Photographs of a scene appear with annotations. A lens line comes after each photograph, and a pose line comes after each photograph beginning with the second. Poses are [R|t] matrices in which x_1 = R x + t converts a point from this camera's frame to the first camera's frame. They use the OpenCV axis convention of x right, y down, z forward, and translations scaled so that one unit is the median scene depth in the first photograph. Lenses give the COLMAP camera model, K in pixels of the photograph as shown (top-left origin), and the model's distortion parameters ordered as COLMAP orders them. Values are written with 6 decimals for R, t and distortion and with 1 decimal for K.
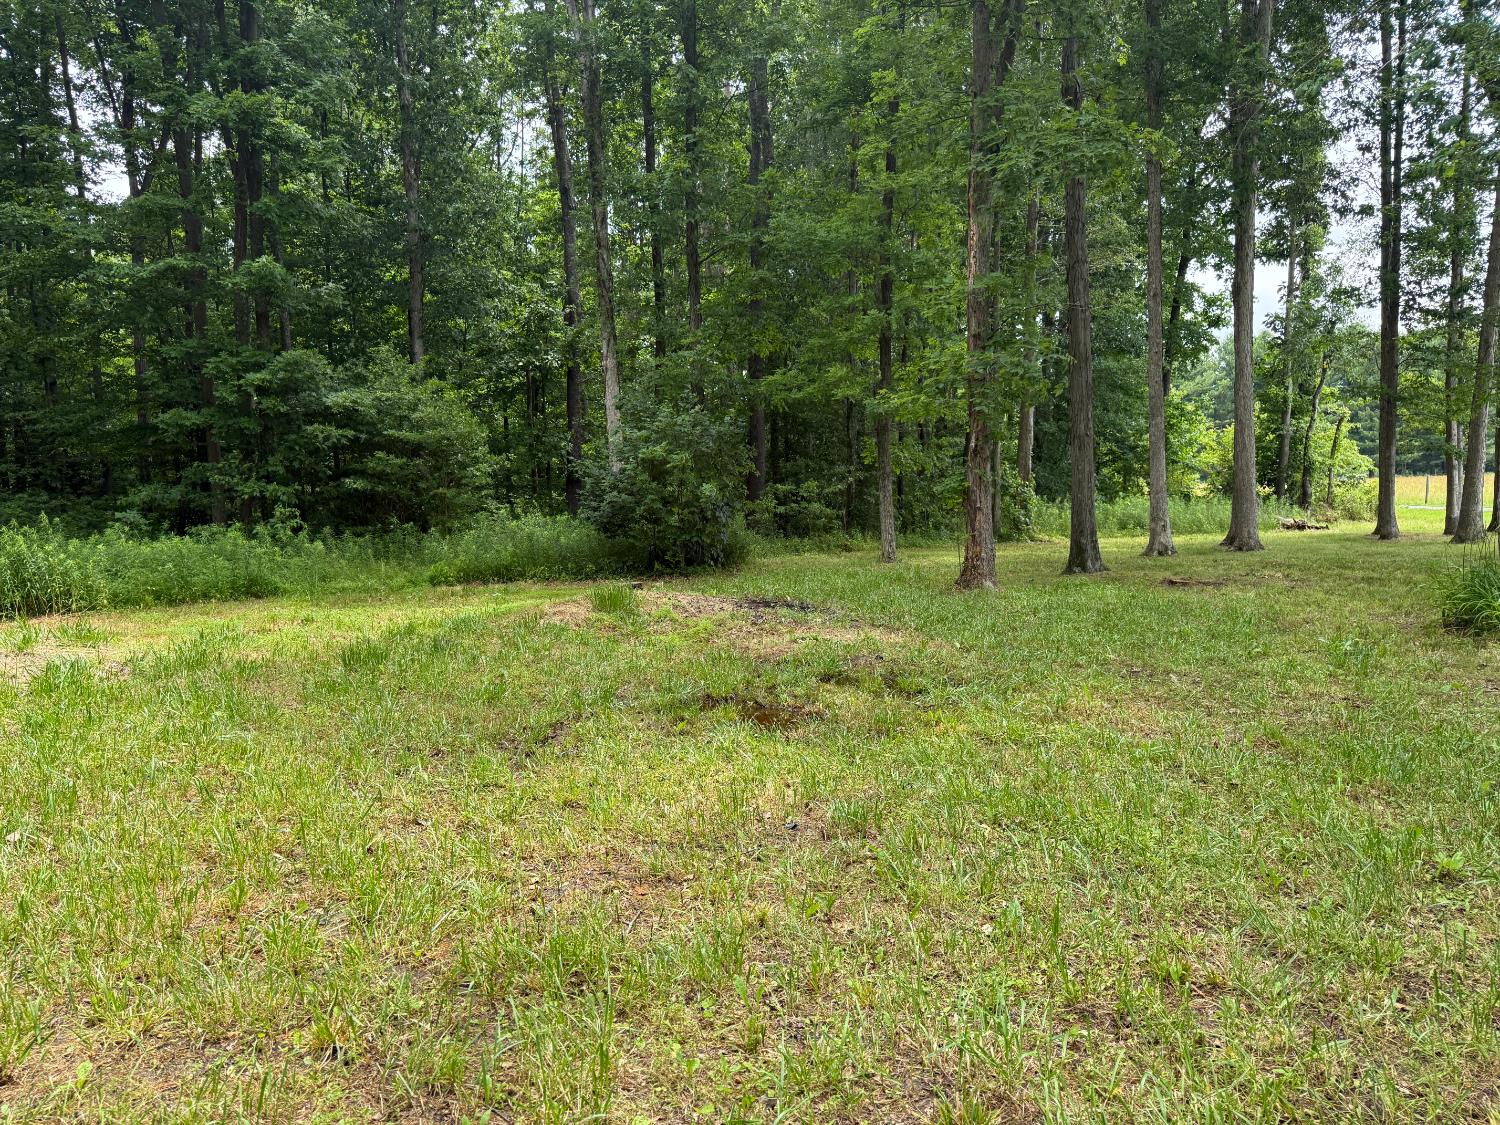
lens RADIAL K [[1046.3, 0, 751.0], [0, 1046.3, 563.2], [0, 0, 1]] dist [0.007927, -0.000153]
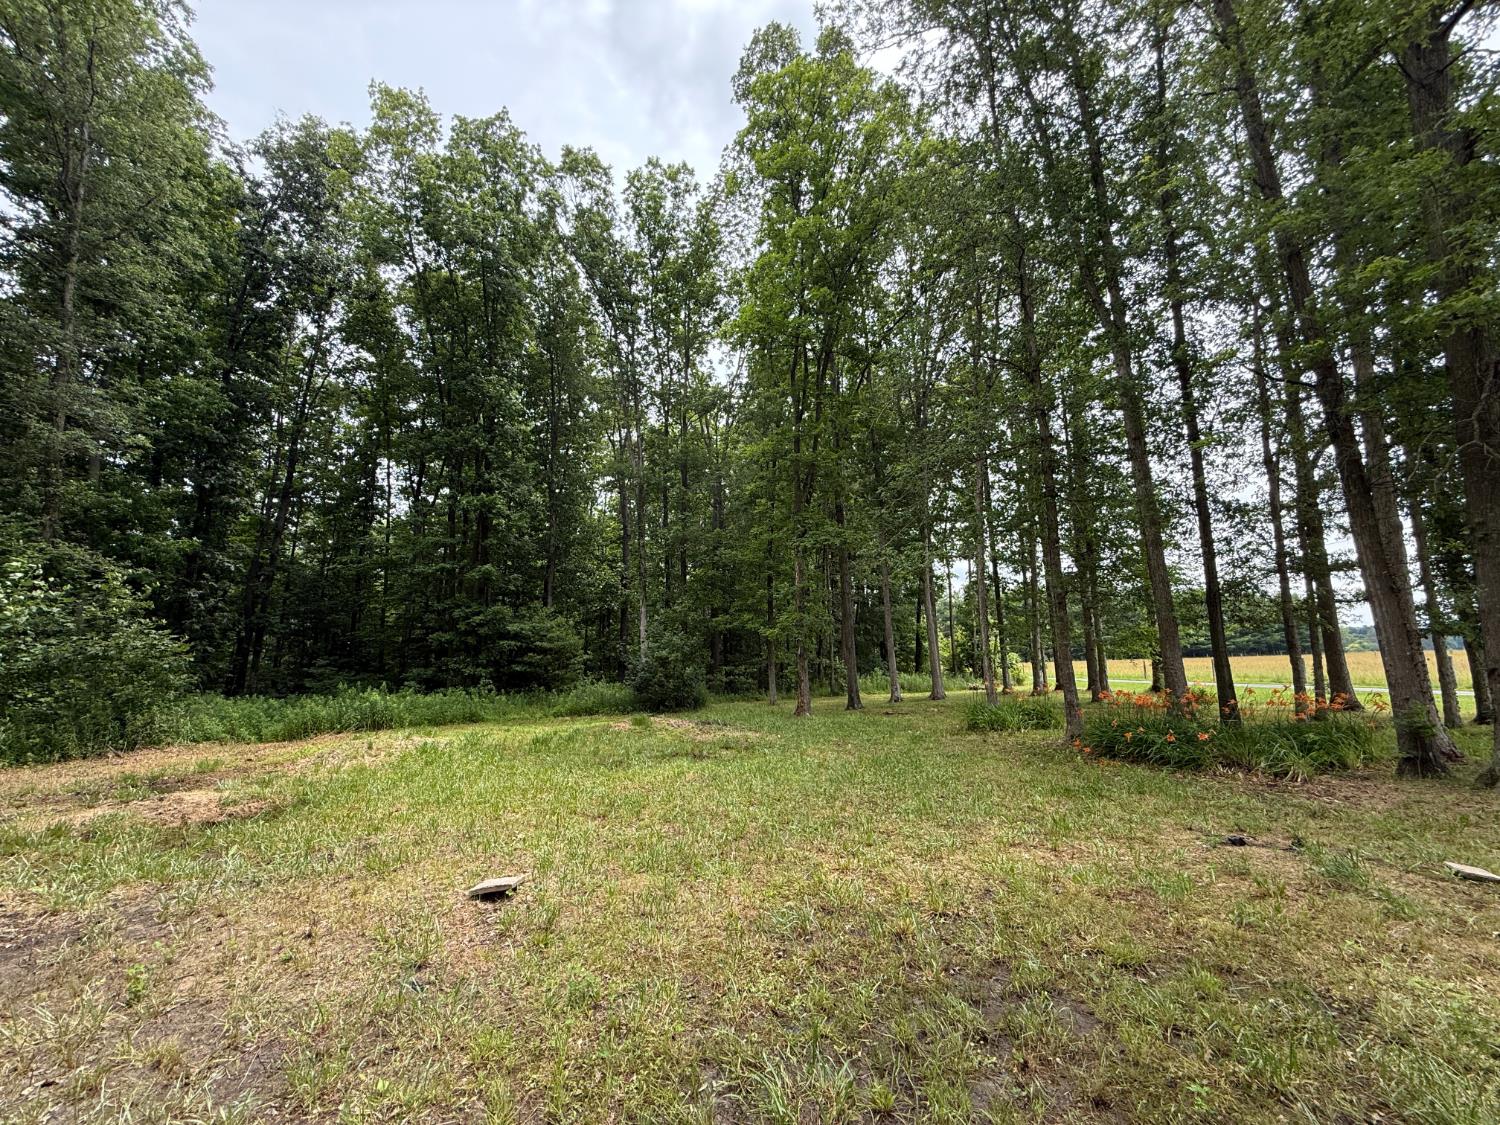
lens RADIAL K [[601.6, 0, 753.1], [0, 601.6, 563.8], [0, 0, 1]] dist [0.002388, 0.000005]
pose [[0.998720, 0.009394, 0.049700, 0.030032], [0.002673, 0.971429, -0.237315, 0.009090], [-0.050509, 0.237144, 0.970160, -0.249948]]
